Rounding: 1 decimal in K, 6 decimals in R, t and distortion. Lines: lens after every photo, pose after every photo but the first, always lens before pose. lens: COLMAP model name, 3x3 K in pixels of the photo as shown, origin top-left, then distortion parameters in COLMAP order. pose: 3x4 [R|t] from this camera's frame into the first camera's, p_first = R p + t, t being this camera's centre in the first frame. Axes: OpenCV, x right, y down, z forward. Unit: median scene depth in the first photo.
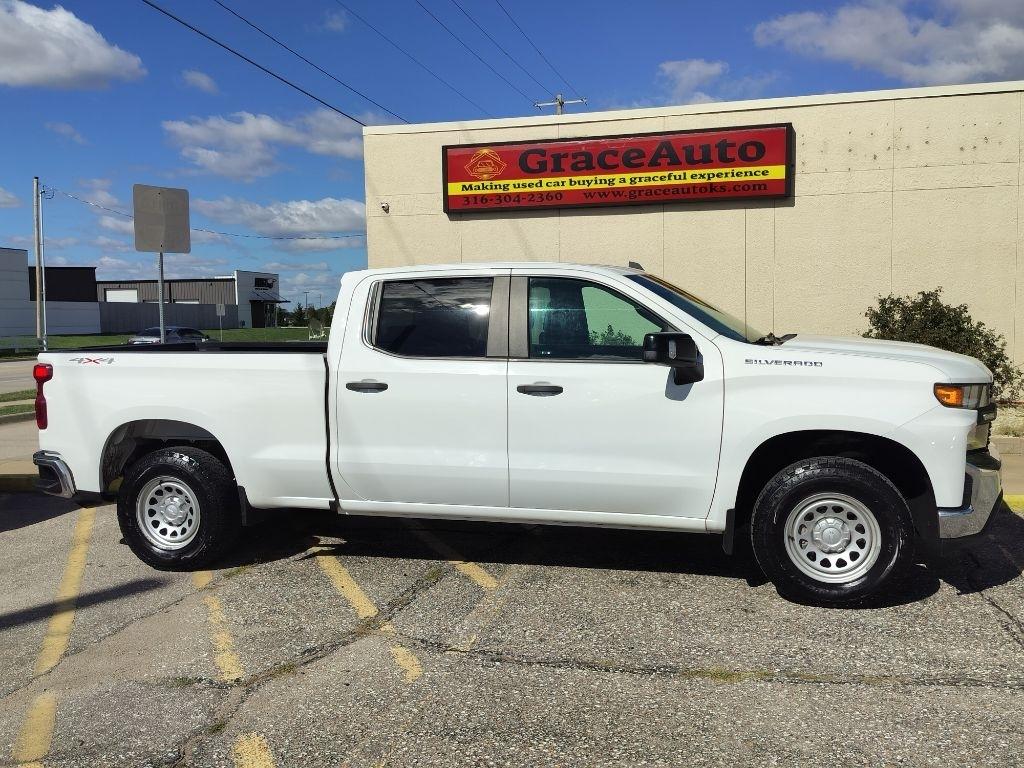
lens RADIAL K [[926.6, 0, 508.6], [0, 926.6, 386.3], [0, 0, 1]] dist [0.100388, -0.163876]
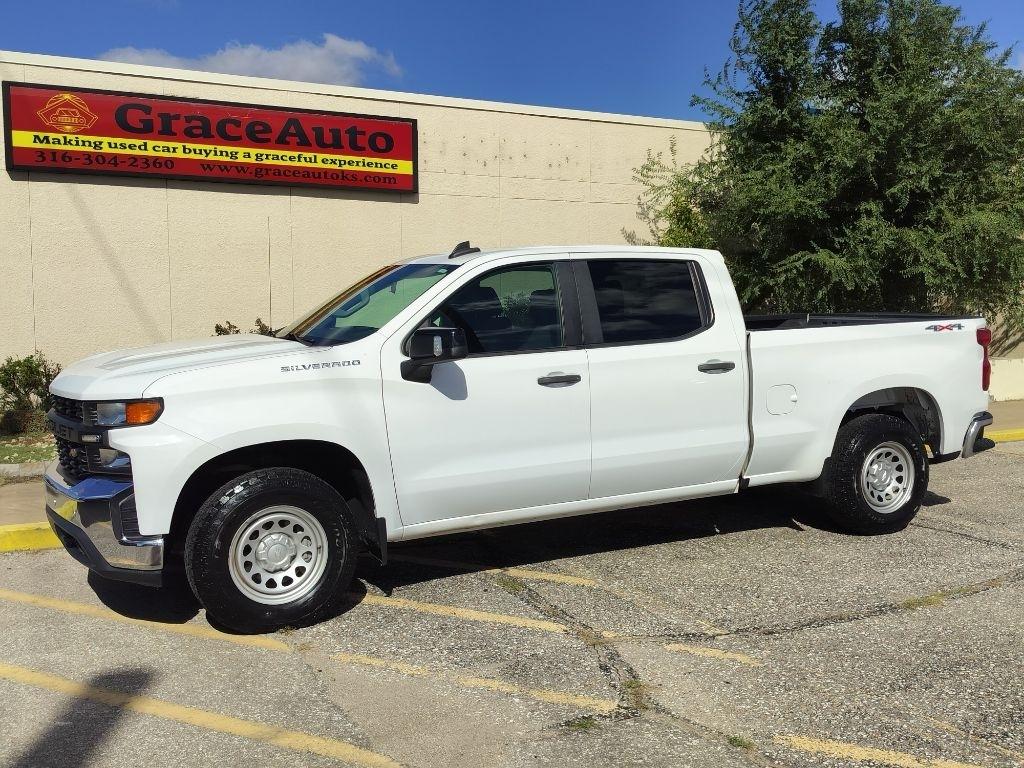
lens RADIAL K [[1002.3, 0, 514.4], [0, 1002.3, 385.3], [0, 0, 1]] dist [0.108950, -0.194251]
pose [[0.756100, -0.034684, 0.653536, -0.327243], [0.041153, 0.999138, 0.005414, 0.001733], [-0.653161, 0.022801, 0.756876, 0.117488]]
